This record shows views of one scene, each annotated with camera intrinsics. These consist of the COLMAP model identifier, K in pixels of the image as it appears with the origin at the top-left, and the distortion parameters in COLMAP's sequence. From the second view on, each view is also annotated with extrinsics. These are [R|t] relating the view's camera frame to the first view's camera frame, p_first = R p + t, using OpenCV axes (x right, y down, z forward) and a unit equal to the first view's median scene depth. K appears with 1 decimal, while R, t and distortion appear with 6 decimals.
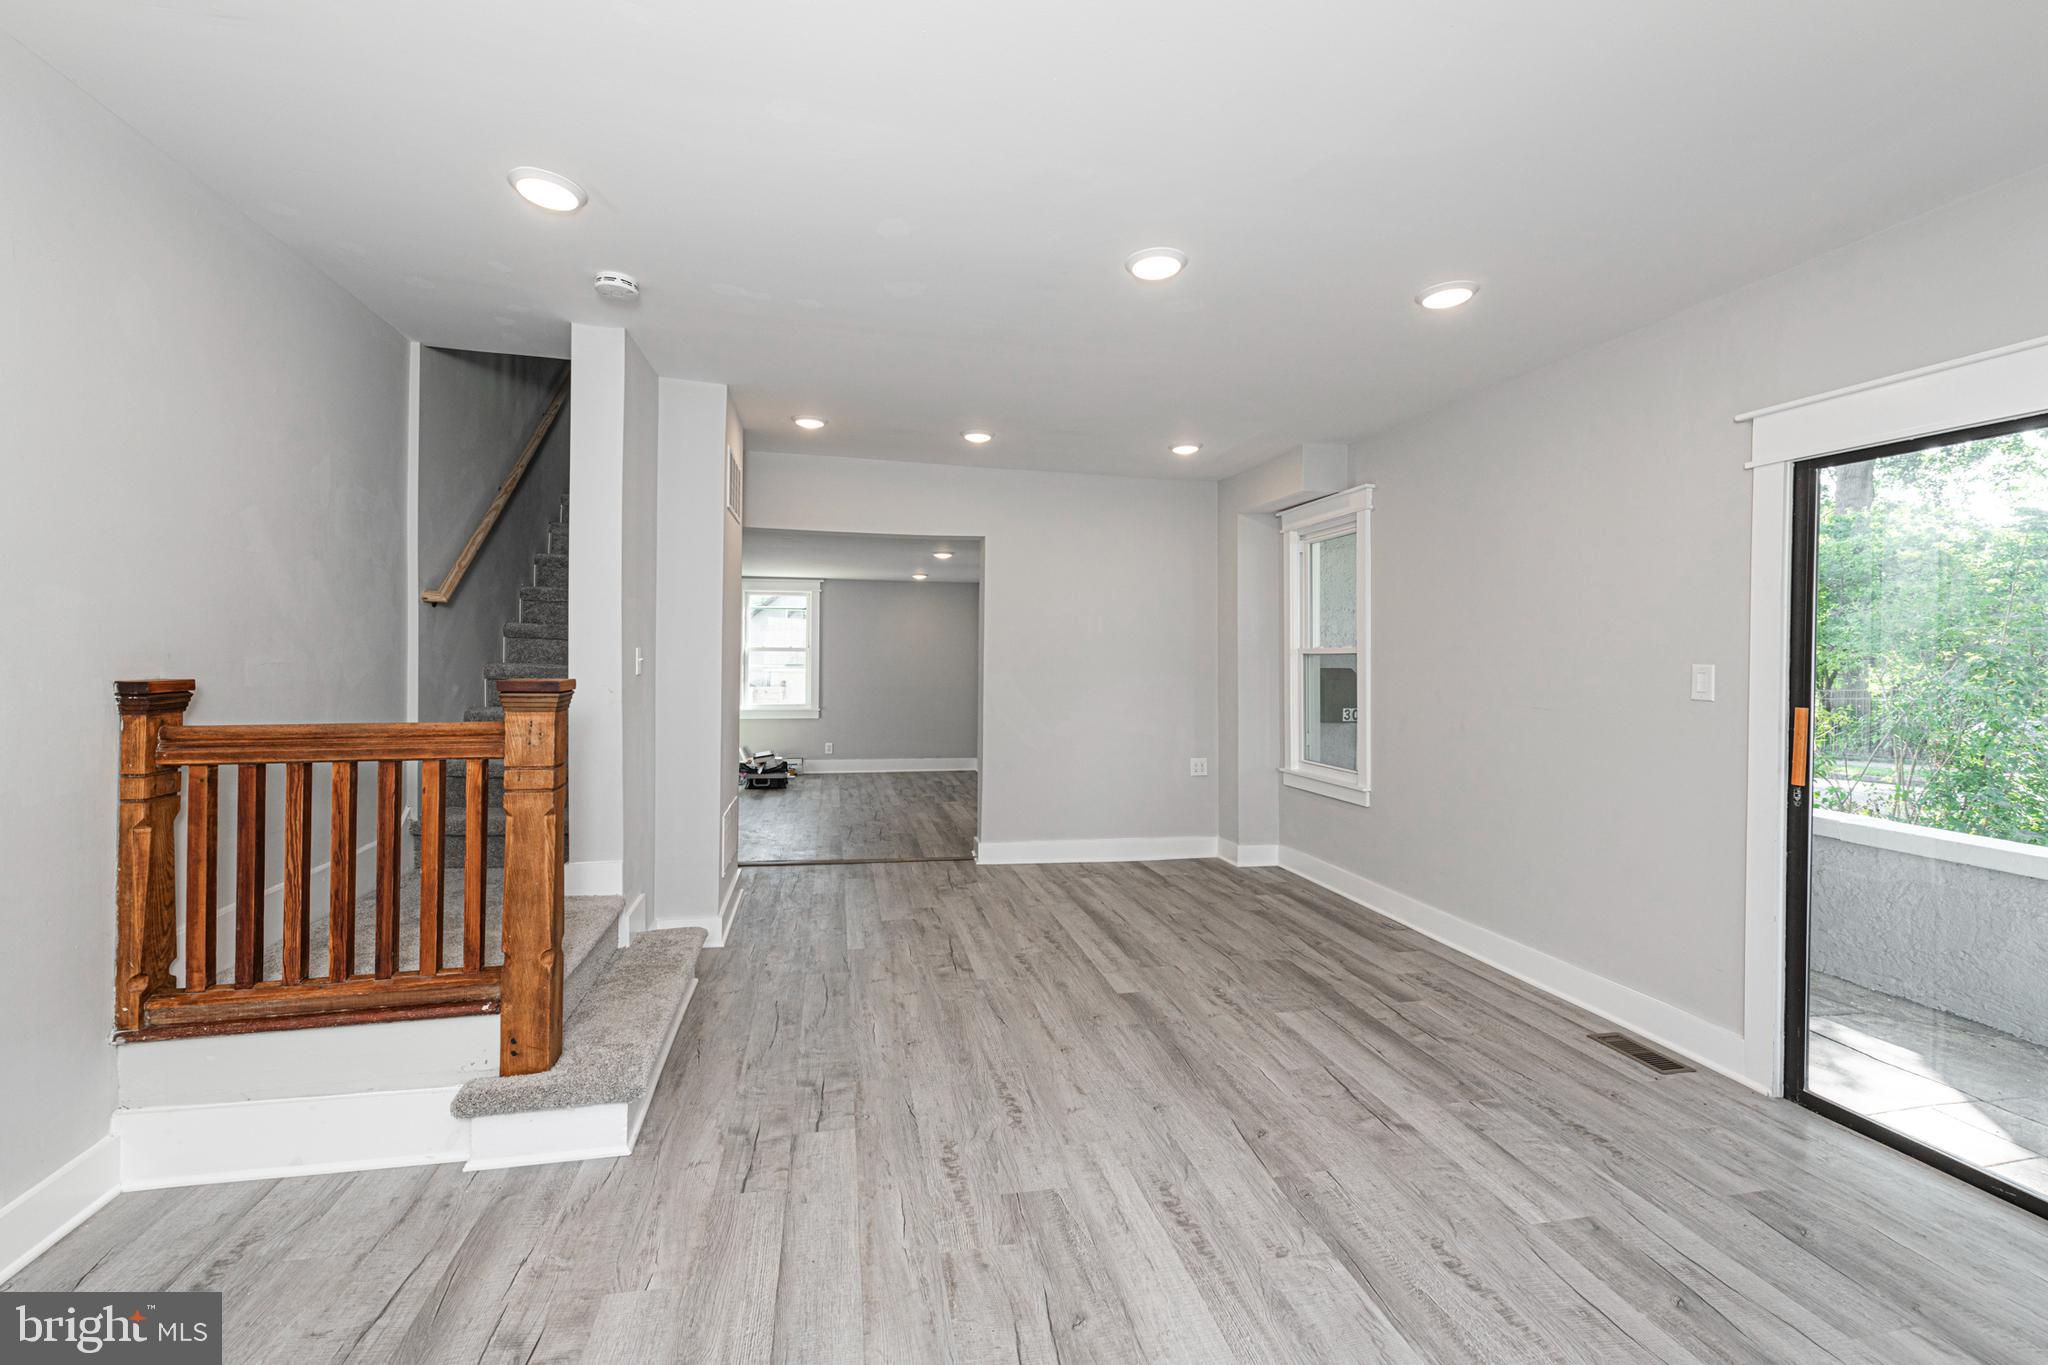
lens RADIAL K [[846.3, 0, 1022.2], [0, 846.3, 662.9], [0, 0, 1]] dist [0.027468, -0.014366]
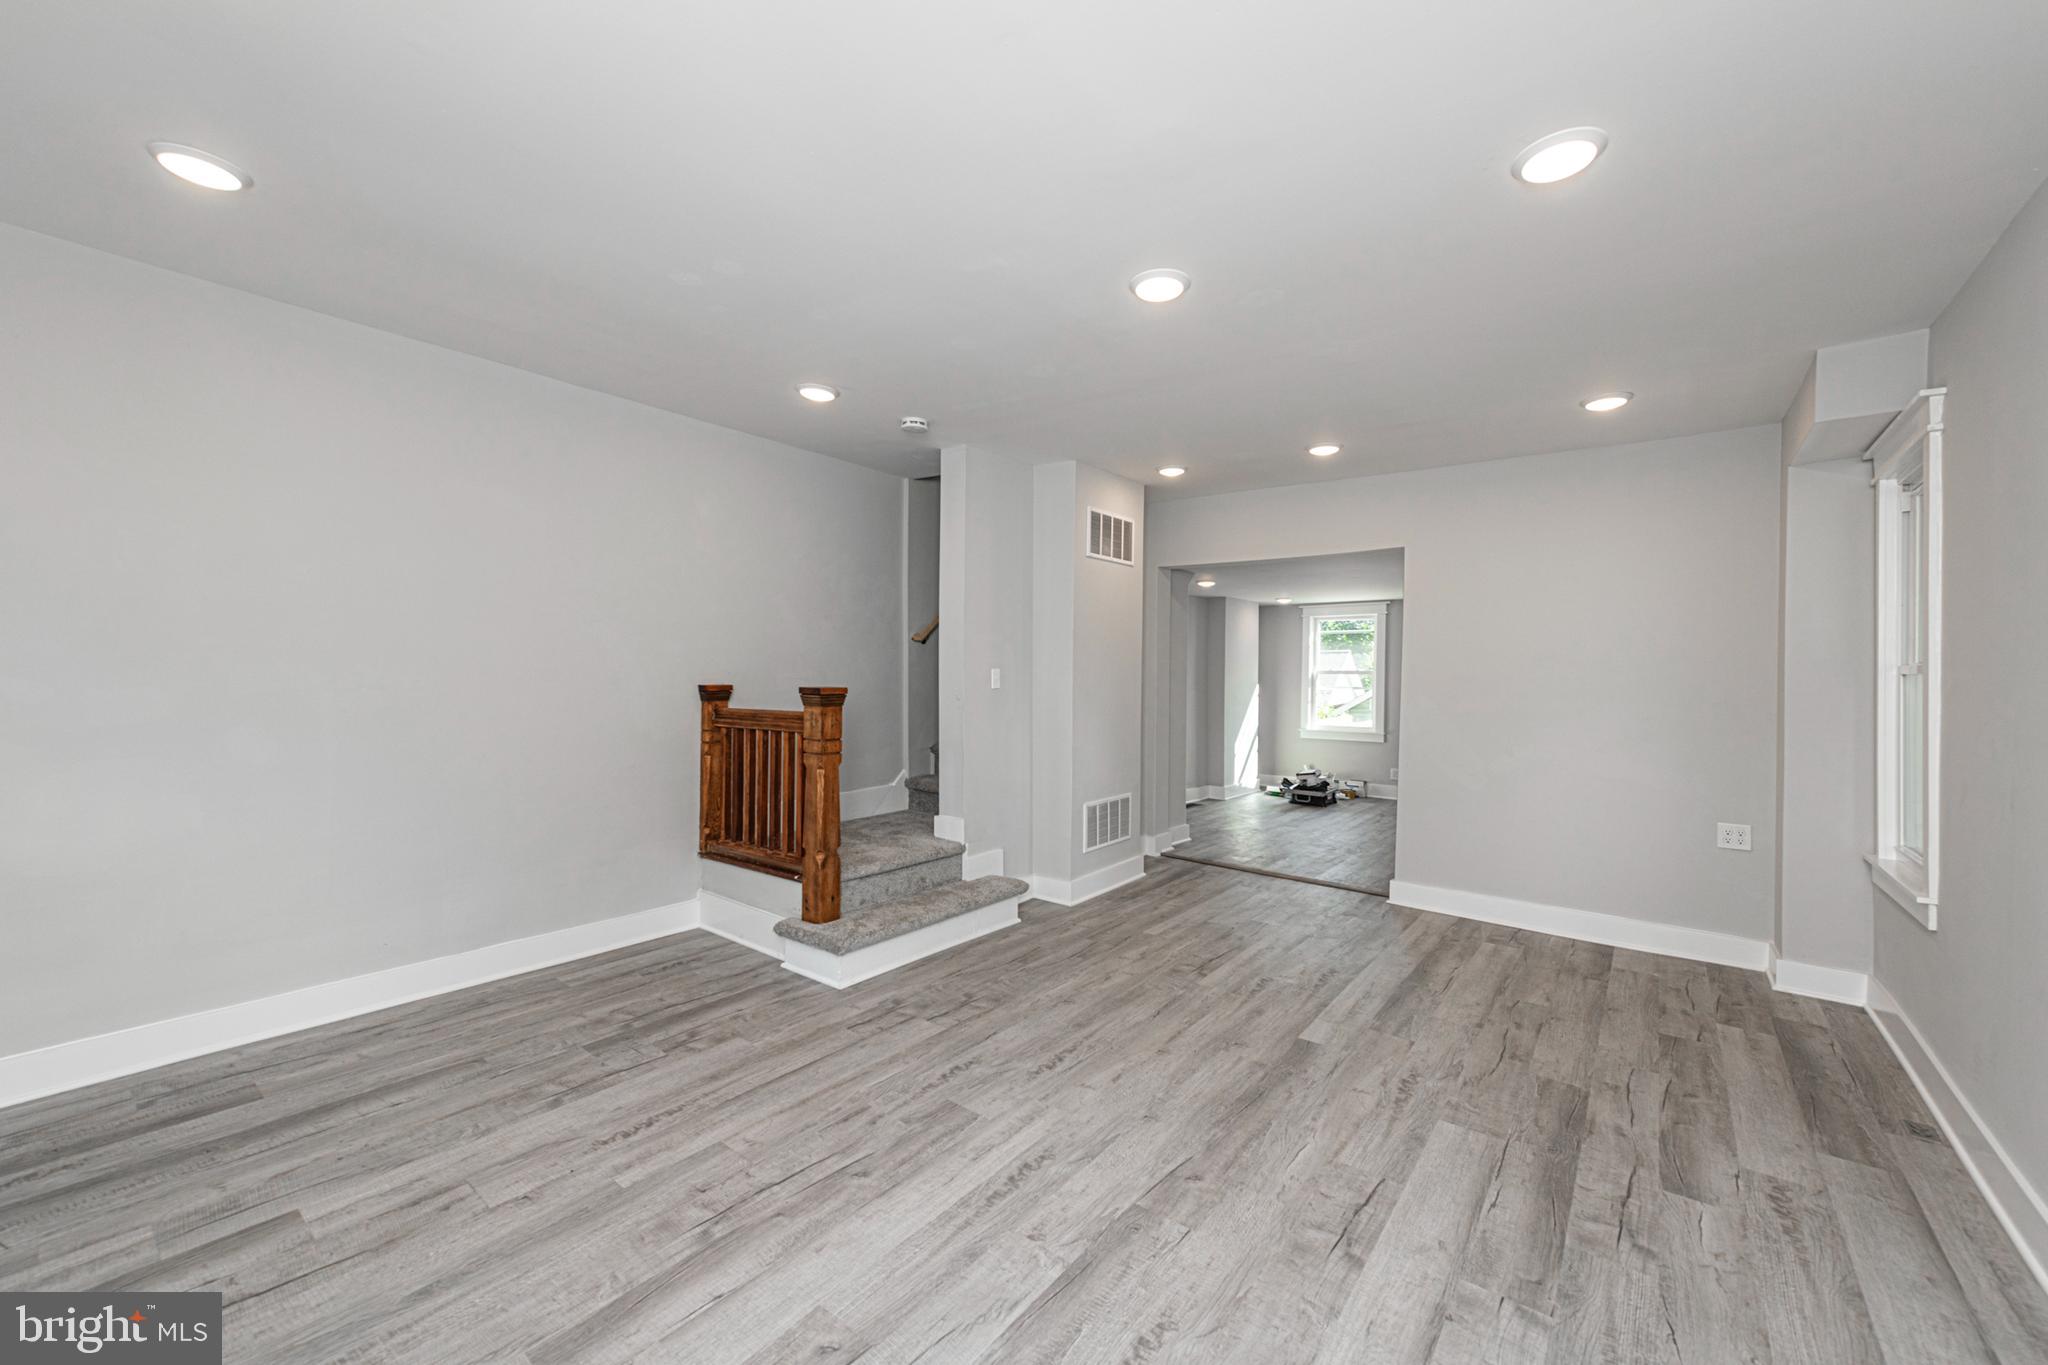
lens RADIAL K [[818.6, 0, 1024.0], [0, 818.6, 682.5], [0, 0, 1]] dist [0.010061, -0.000542]
pose [[0.640509, 0.006359, -0.767924, 0.670111], [-0.011647, 0.999931, -0.001434, 0.006230], [0.767862, 0.009862, 0.640539, 0.210846]]
